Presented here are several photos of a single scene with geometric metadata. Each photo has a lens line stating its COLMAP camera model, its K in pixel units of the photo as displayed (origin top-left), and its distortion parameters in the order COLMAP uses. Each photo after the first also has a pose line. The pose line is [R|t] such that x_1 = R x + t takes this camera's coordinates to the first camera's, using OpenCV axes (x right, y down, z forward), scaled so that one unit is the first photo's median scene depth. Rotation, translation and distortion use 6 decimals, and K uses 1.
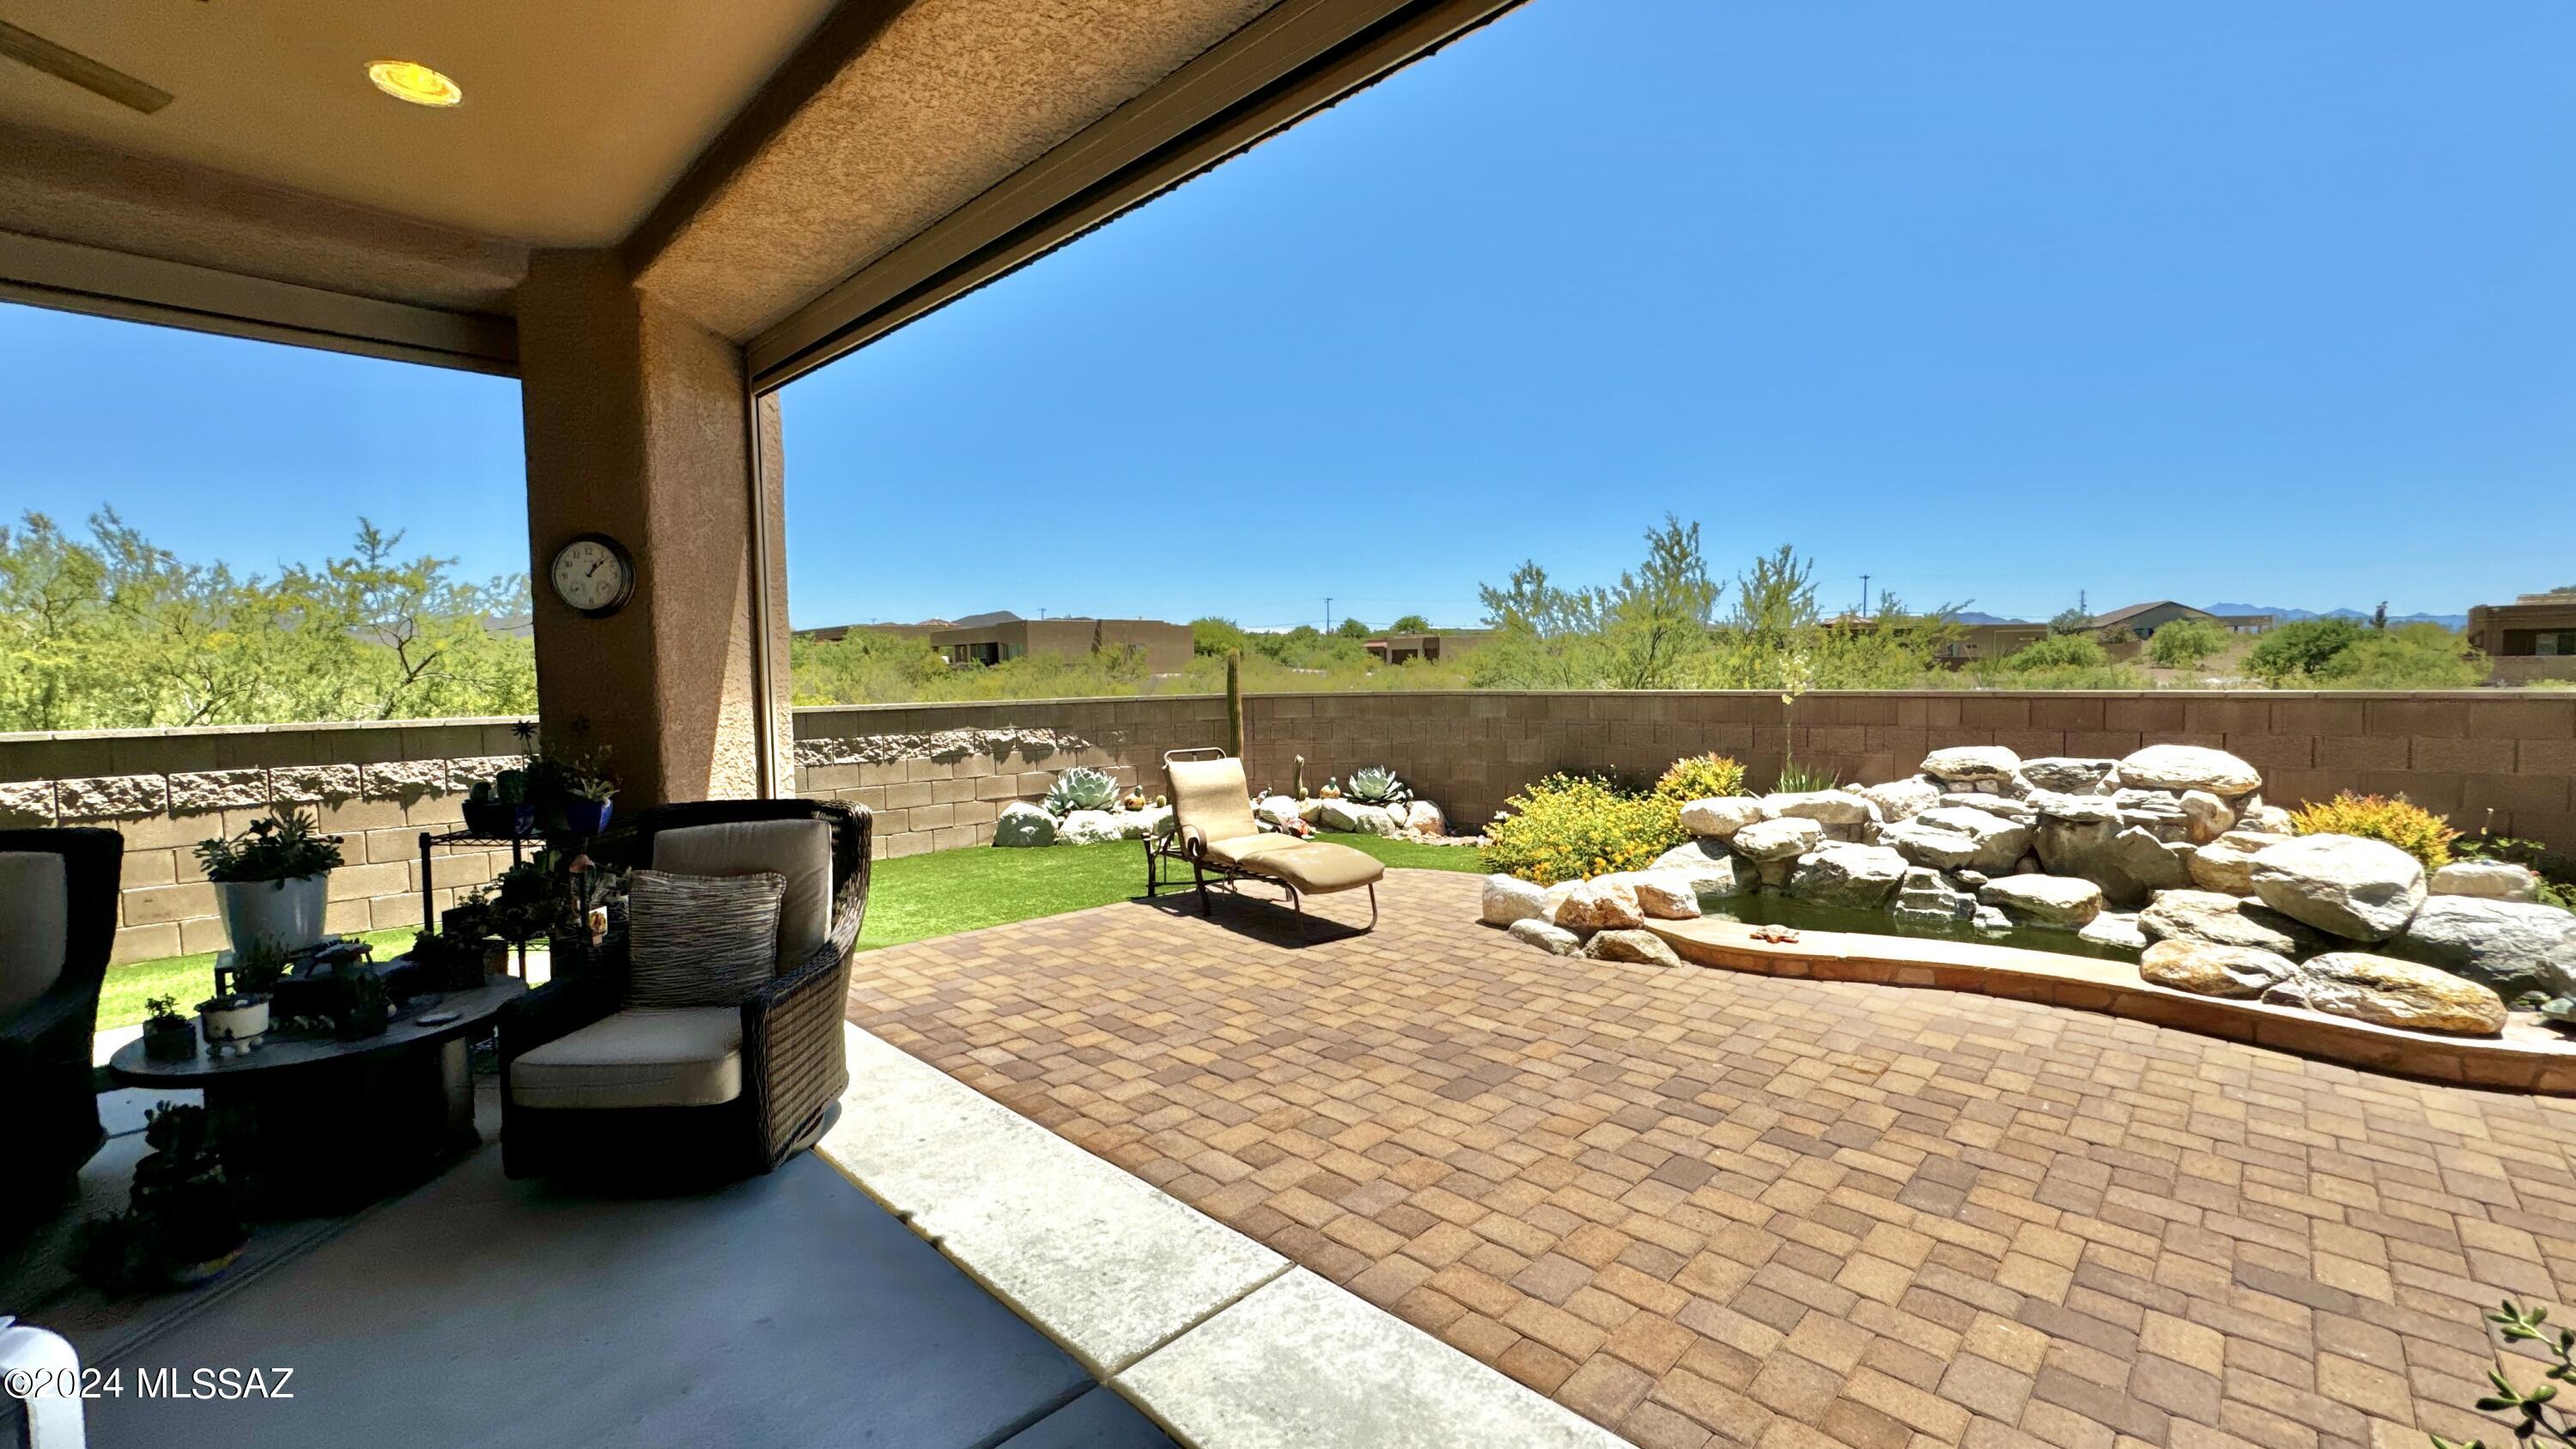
lens RADIAL K [[1032.5, 0, 1295.7], [0, 1032.5, 725.8], [0, 0, 1]] dist [-0.007758, 0.001139]
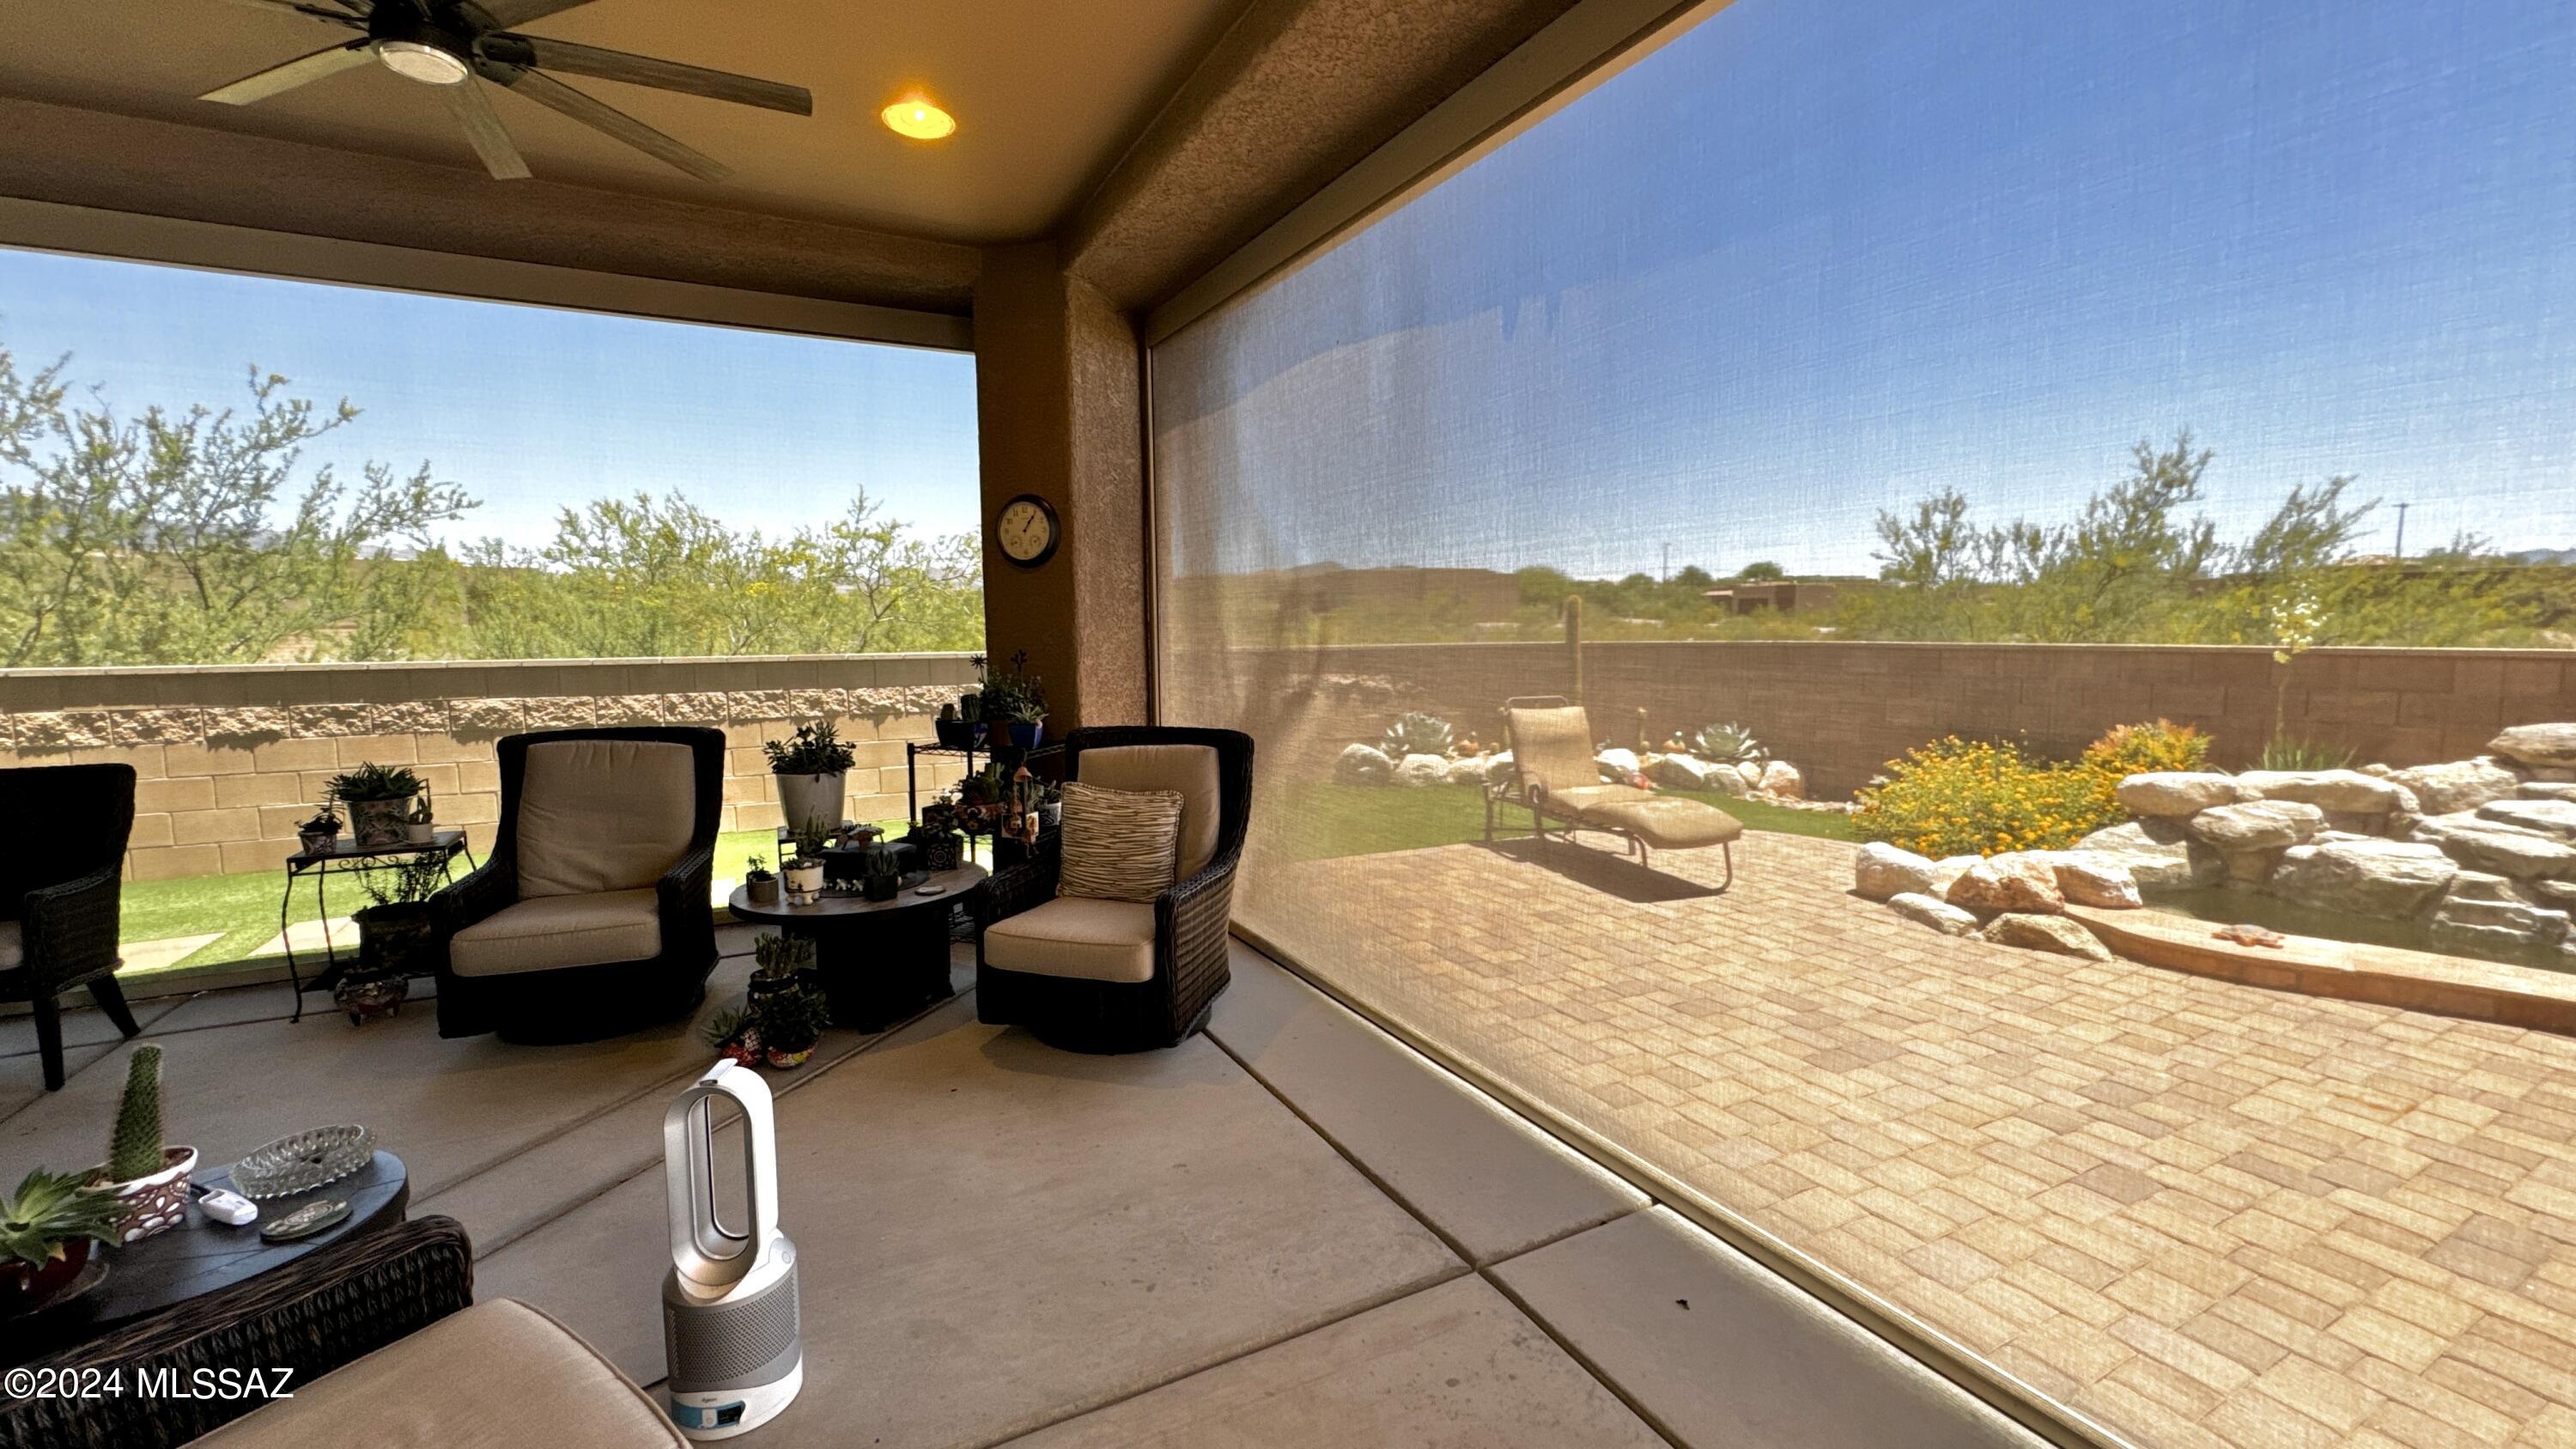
lens RADIAL K [[1032.5, 0, 1286.7], [0, 1032.5, 726.7], [0, 0, 1]] dist [-0.007758, 0.001139]
pose [[0.950496, 0.038268, -0.308371, -0.032461], [-0.022895, 0.998315, 0.053318, 0.007075], [0.309892, -0.043618, 0.949771, -0.032470]]
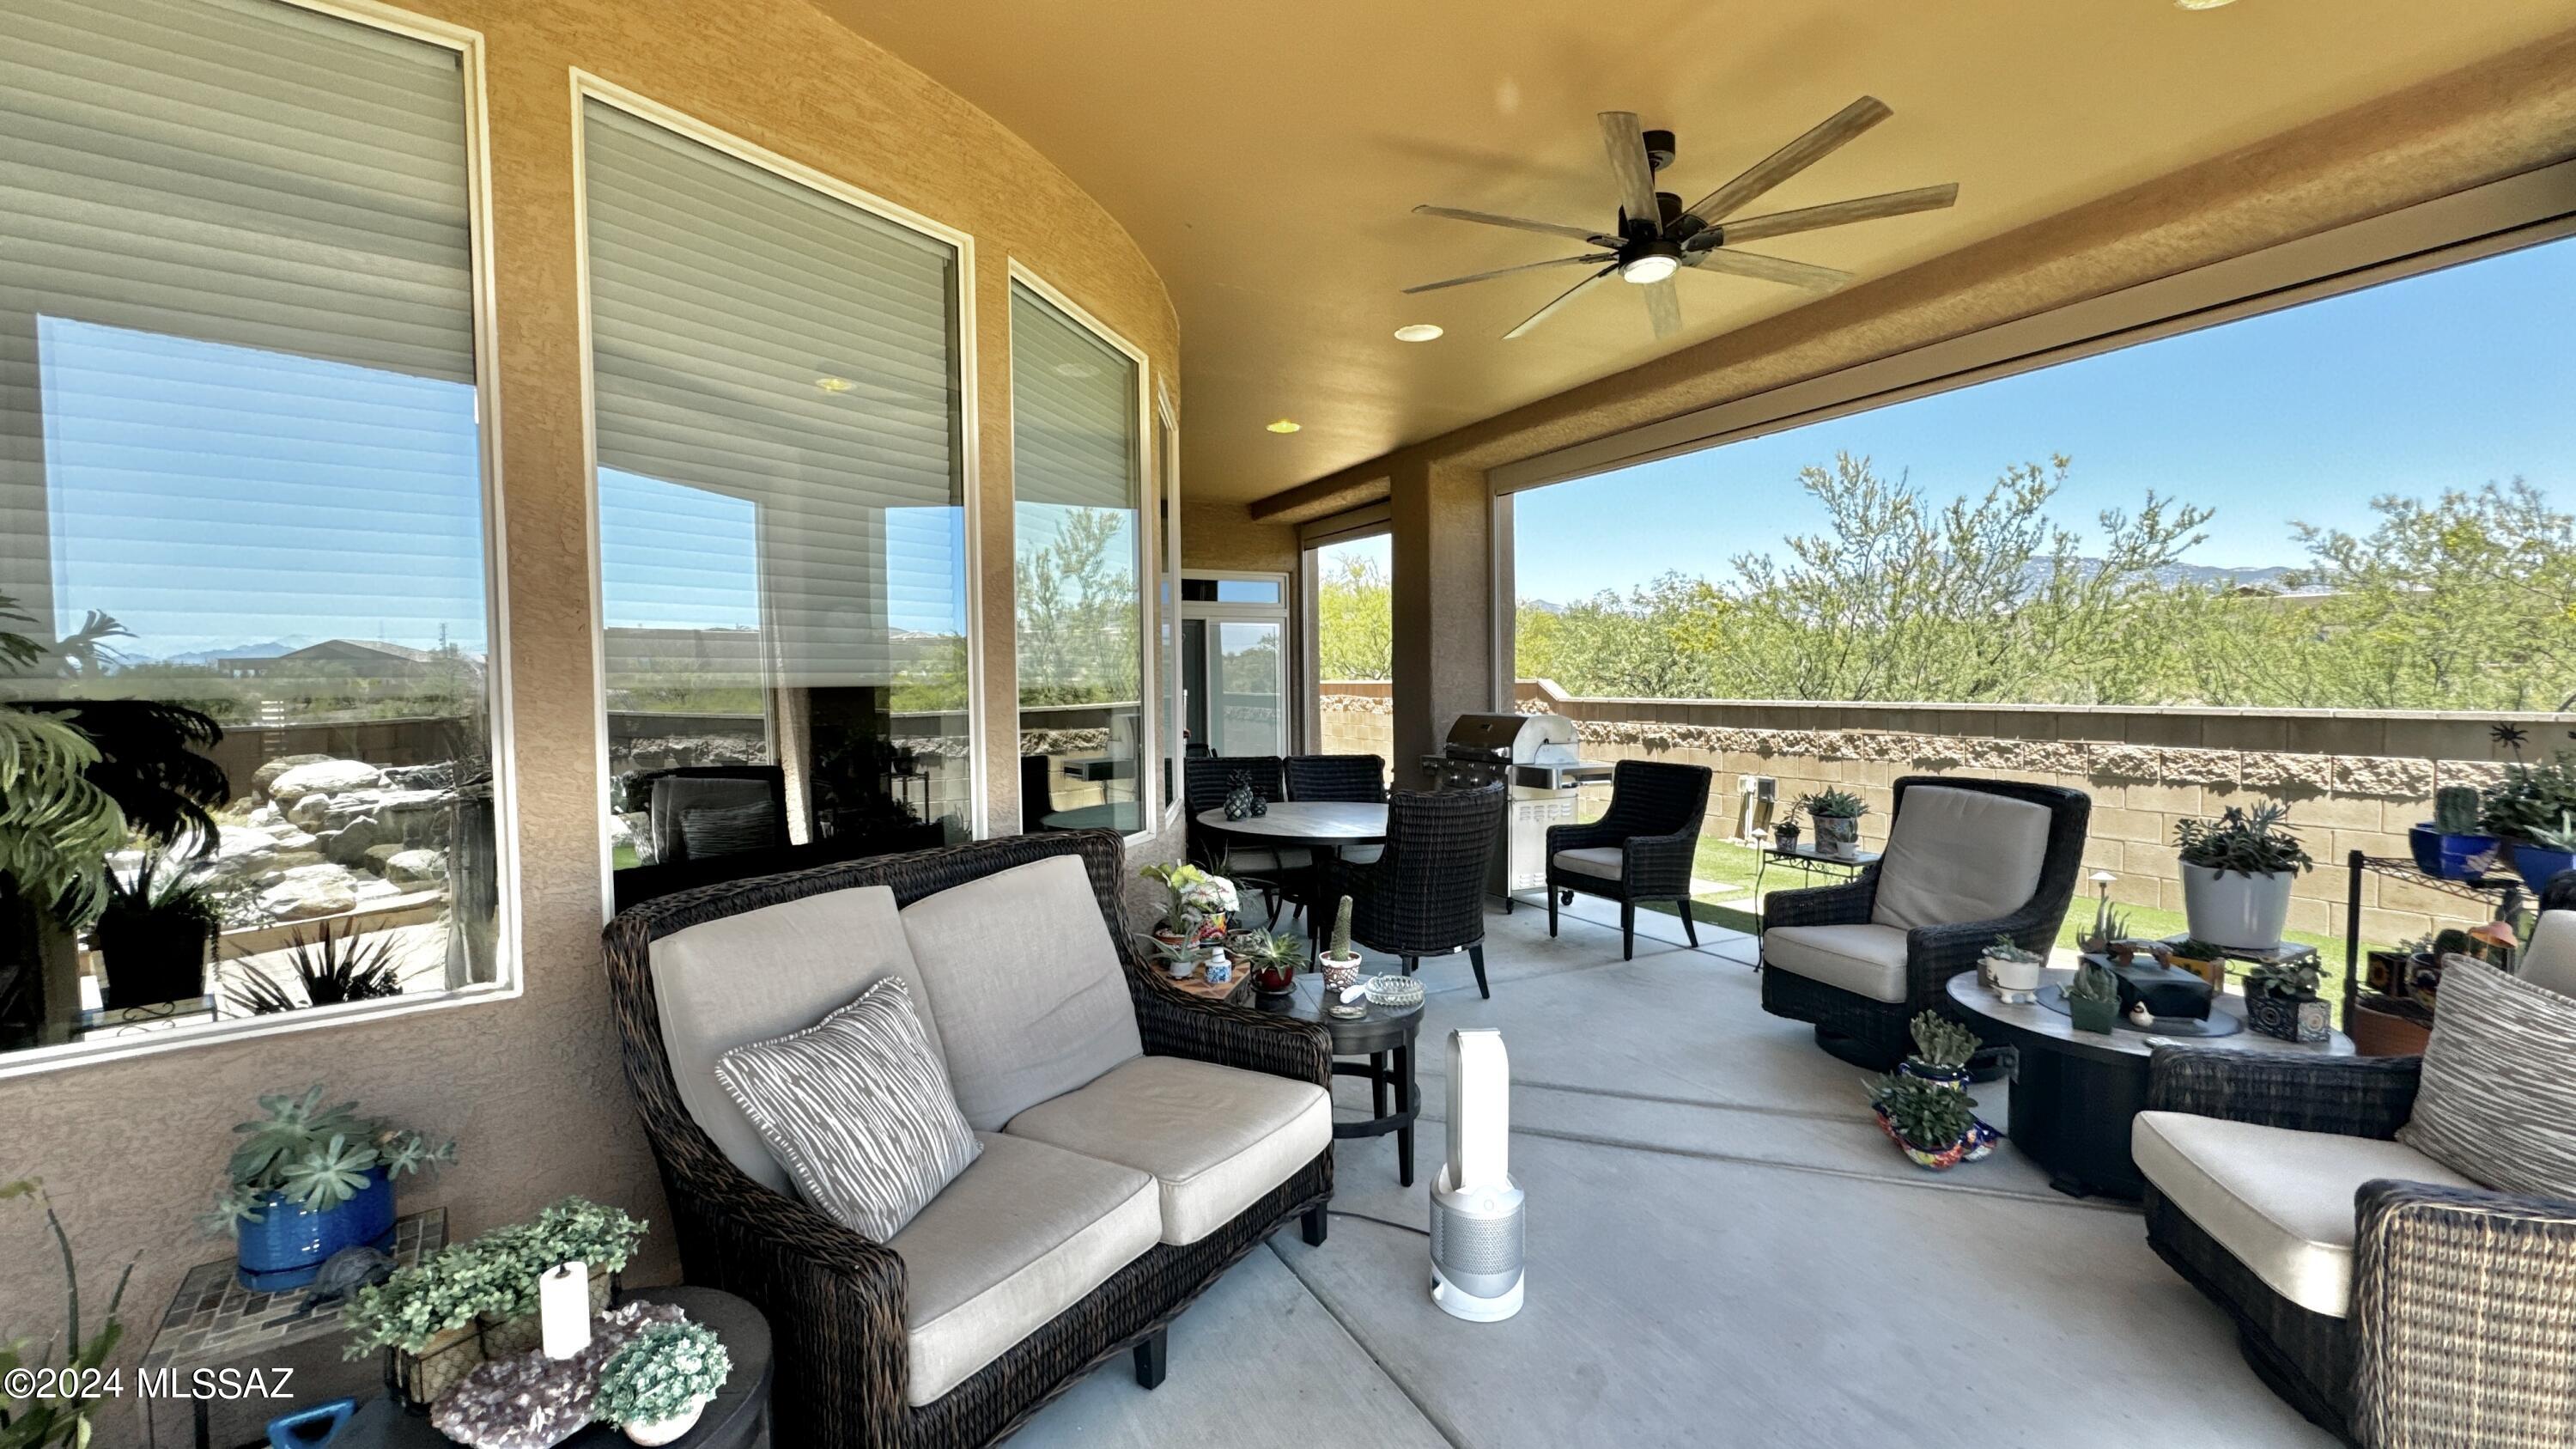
lens RADIAL K [[1032.5, 0, 1294.4], [0, 1032.5, 706.9], [0, 0, 1]] dist [-0.007758, 0.001139]
pose [[-0.294122, 0.042505, -0.954822, 0.170948], [-0.035972, 0.997811, 0.055500, -0.023817], [0.955091, 0.050670, -0.291949, 0.366801]]
